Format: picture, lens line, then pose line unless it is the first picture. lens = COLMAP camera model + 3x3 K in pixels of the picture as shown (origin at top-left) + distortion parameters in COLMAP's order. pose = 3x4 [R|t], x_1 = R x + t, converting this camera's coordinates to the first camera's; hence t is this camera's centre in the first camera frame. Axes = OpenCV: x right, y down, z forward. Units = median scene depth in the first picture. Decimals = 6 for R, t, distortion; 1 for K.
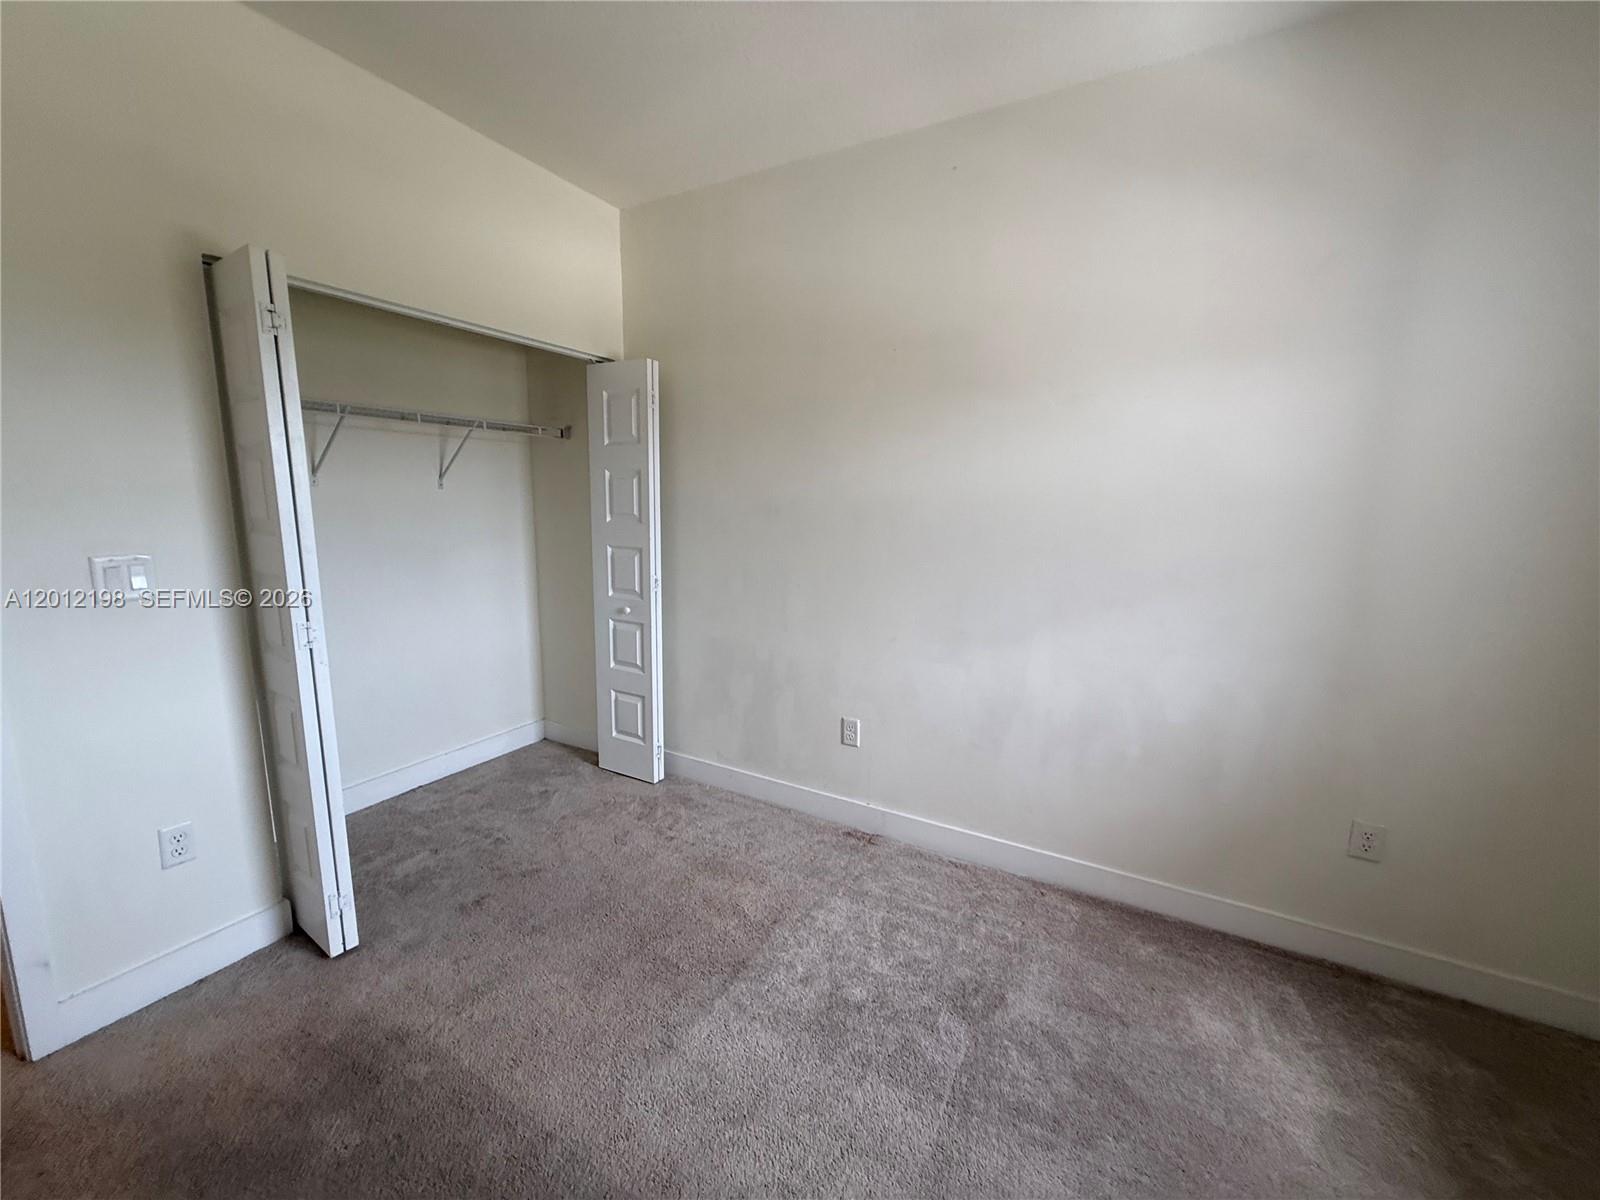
lens RADIAL K [[637.3, 0, 798.6], [0, 637.3, 600.7], [0, 0, 1]] dist [0.003671, 0.000394]
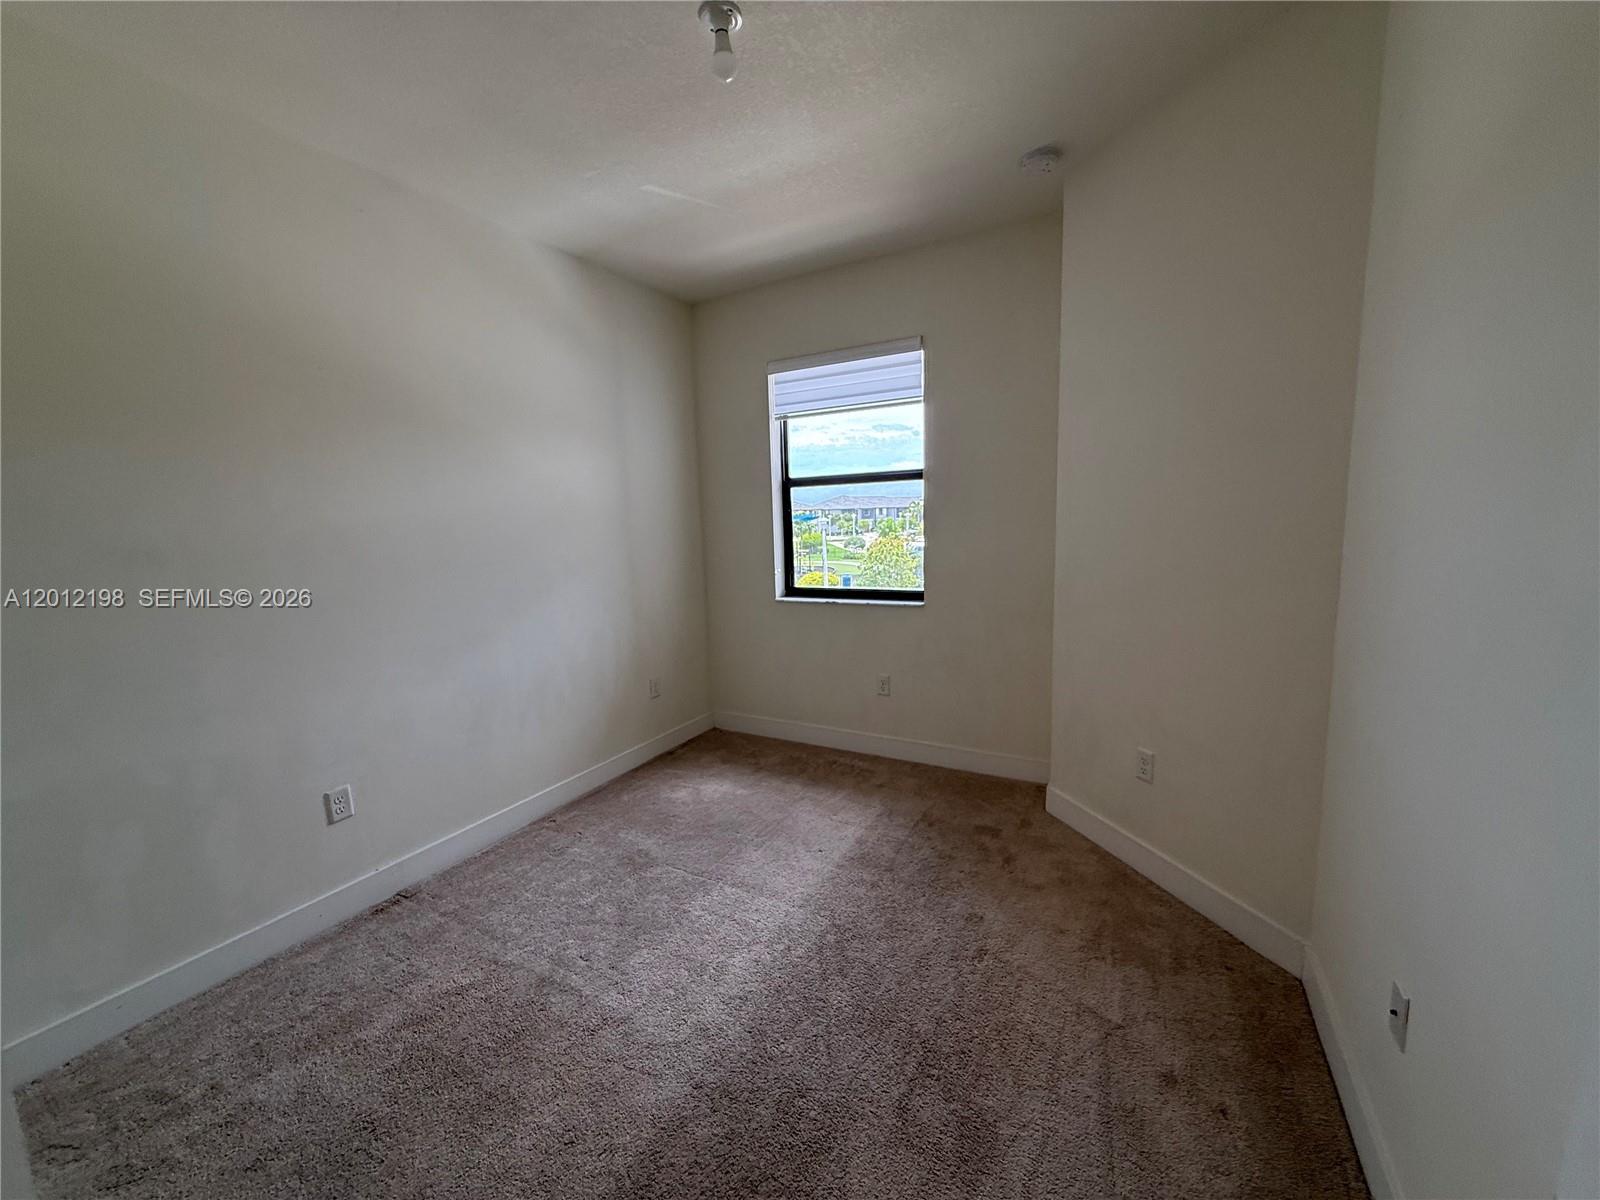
lens RADIAL K [[637.3, 0, 799.3], [0, 637.3, 599.4], [0, 0, 1]] dist [0.003671, 0.000394]
pose [[-0.014299, -0.143239, 0.989585, -0.838928], [0.195123, 0.970259, 0.143261, -0.069130], [-0.980675, 0.195139, 0.014076, 0.389508]]
